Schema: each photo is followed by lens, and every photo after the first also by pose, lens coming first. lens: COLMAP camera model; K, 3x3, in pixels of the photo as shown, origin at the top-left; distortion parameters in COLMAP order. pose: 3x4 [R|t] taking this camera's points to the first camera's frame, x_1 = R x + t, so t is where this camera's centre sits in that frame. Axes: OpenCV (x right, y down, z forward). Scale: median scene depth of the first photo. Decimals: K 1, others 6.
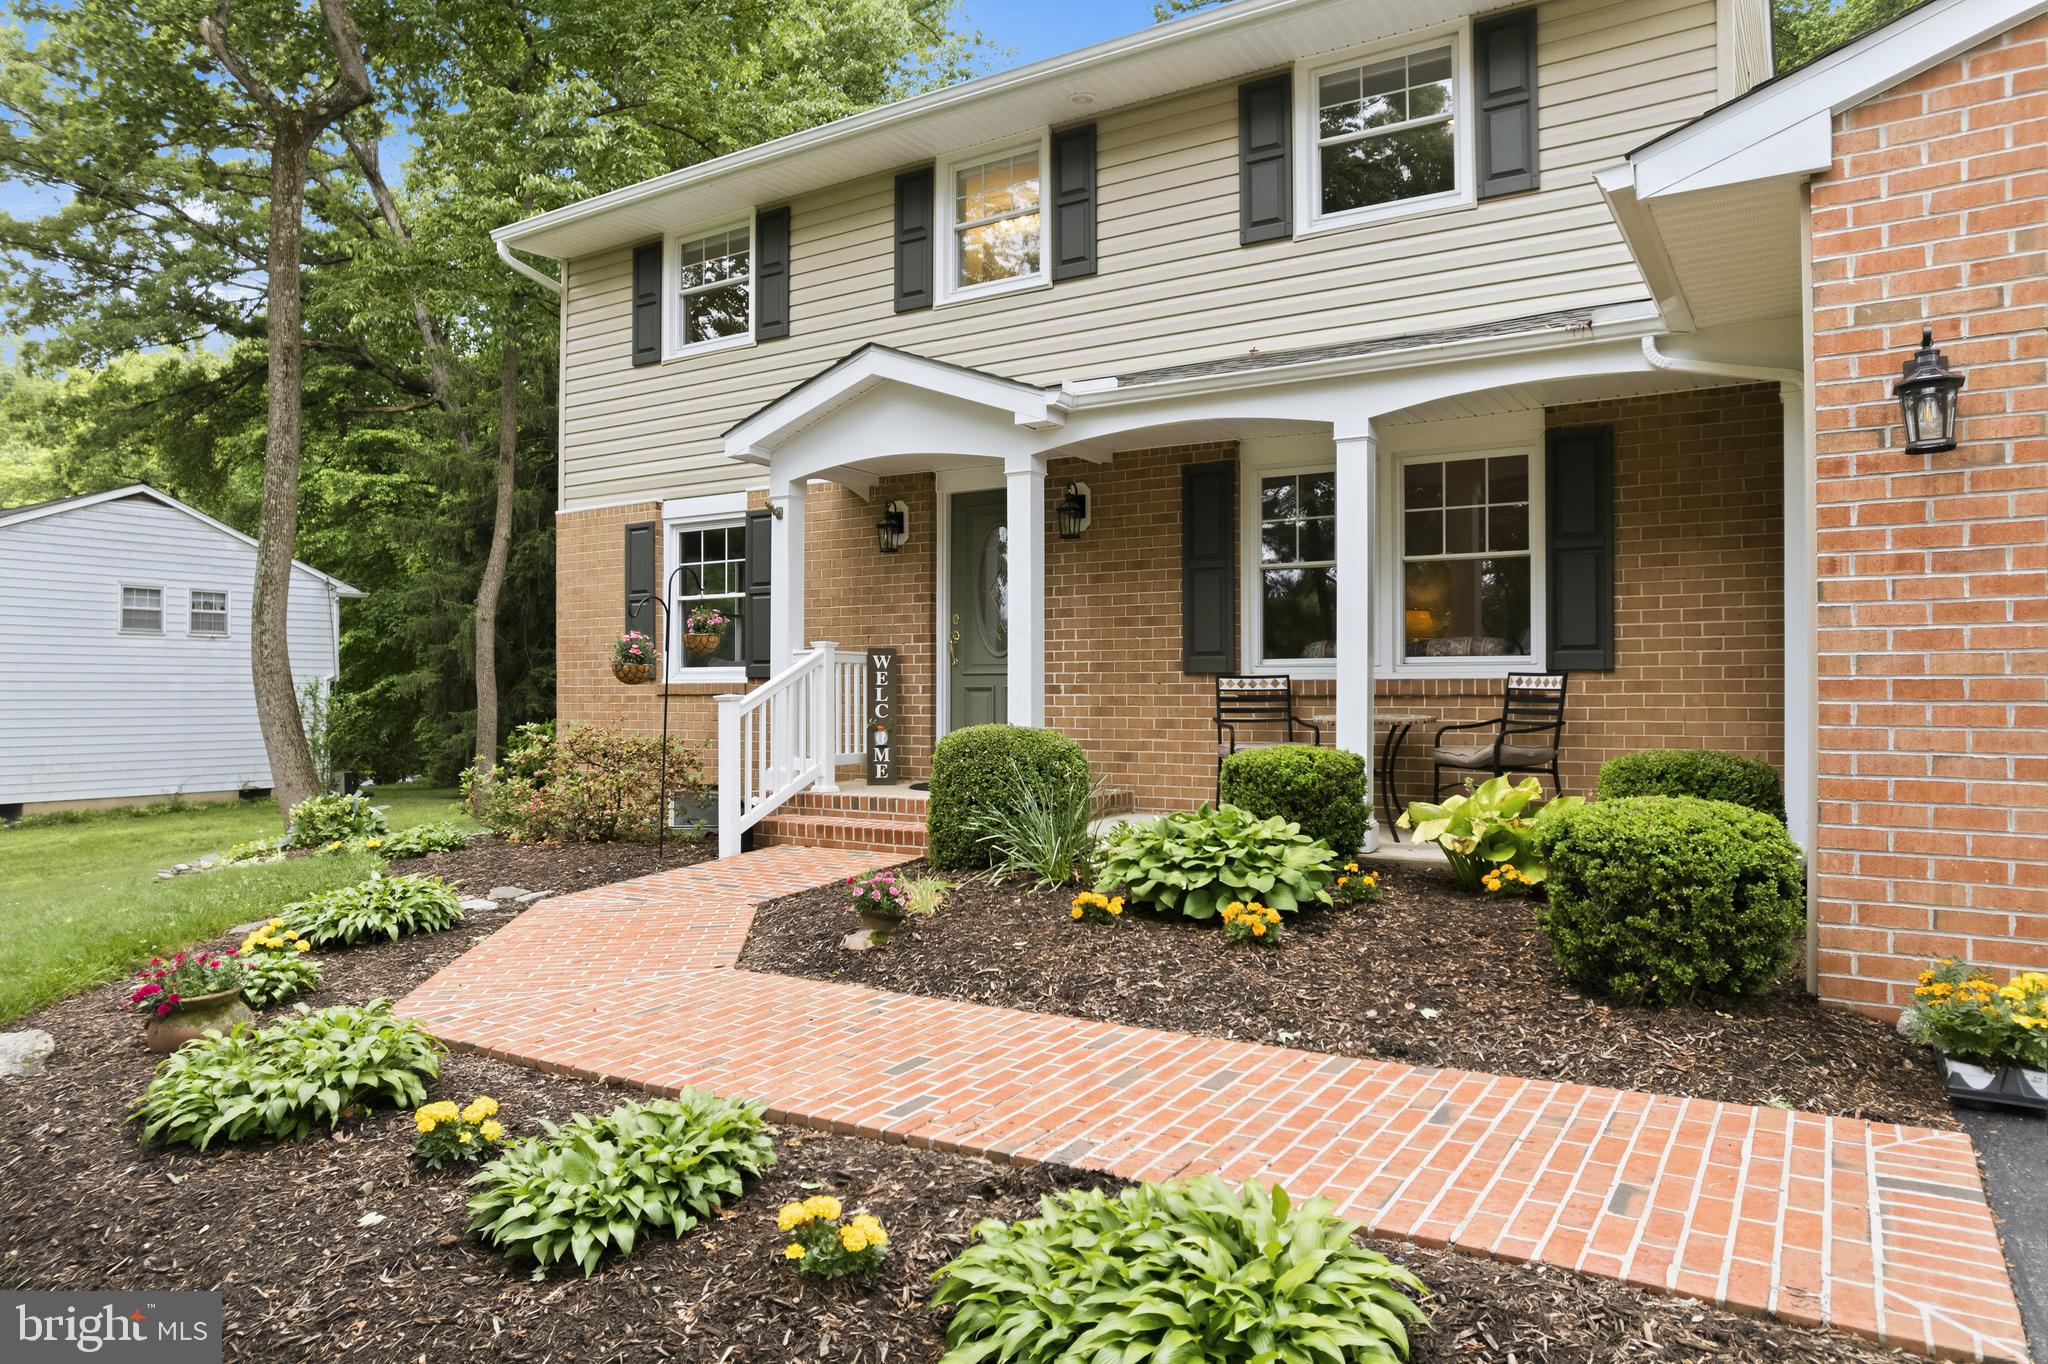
lens RADIAL K [[1308.8, 0, 1024.0], [0, 1308.8, 682.0], [0, 0, 1]] dist [-0.034097, 0.003895]
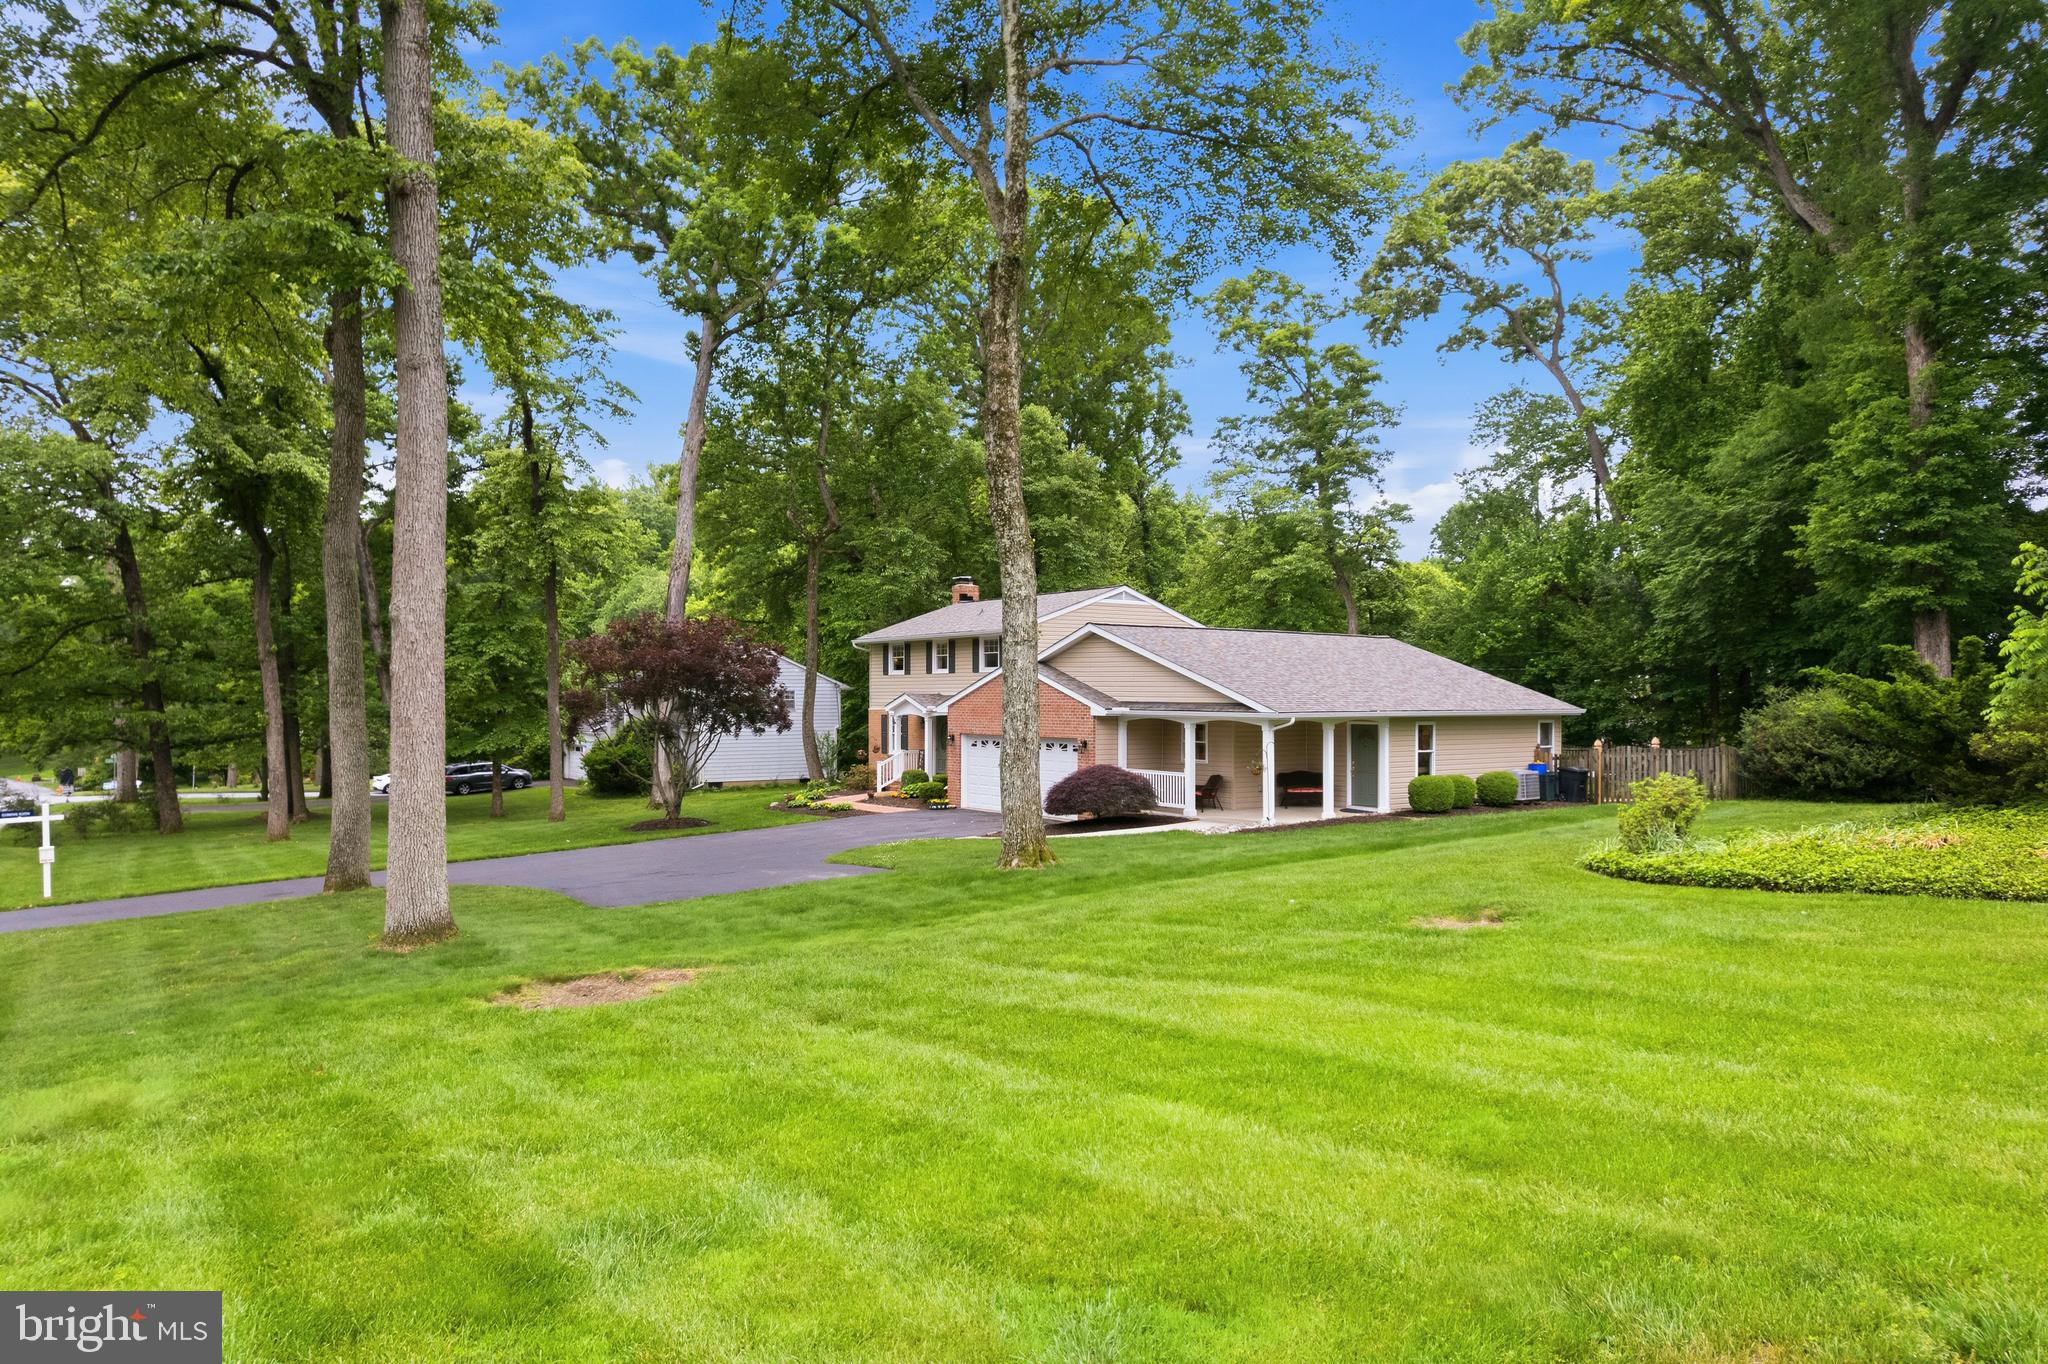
lens RADIAL K [[1308.8, 0, 1024.0], [0, 1308.8, 682.0], [0, 0, 1]] dist [-0.034097, 0.003895]
pose [[0.929784, -0.000492, -0.368106, 1.638675], [-0.001902, 0.999979, -0.006142, -0.199973], [0.368101, 0.006411, 0.929764, -2.678314]]
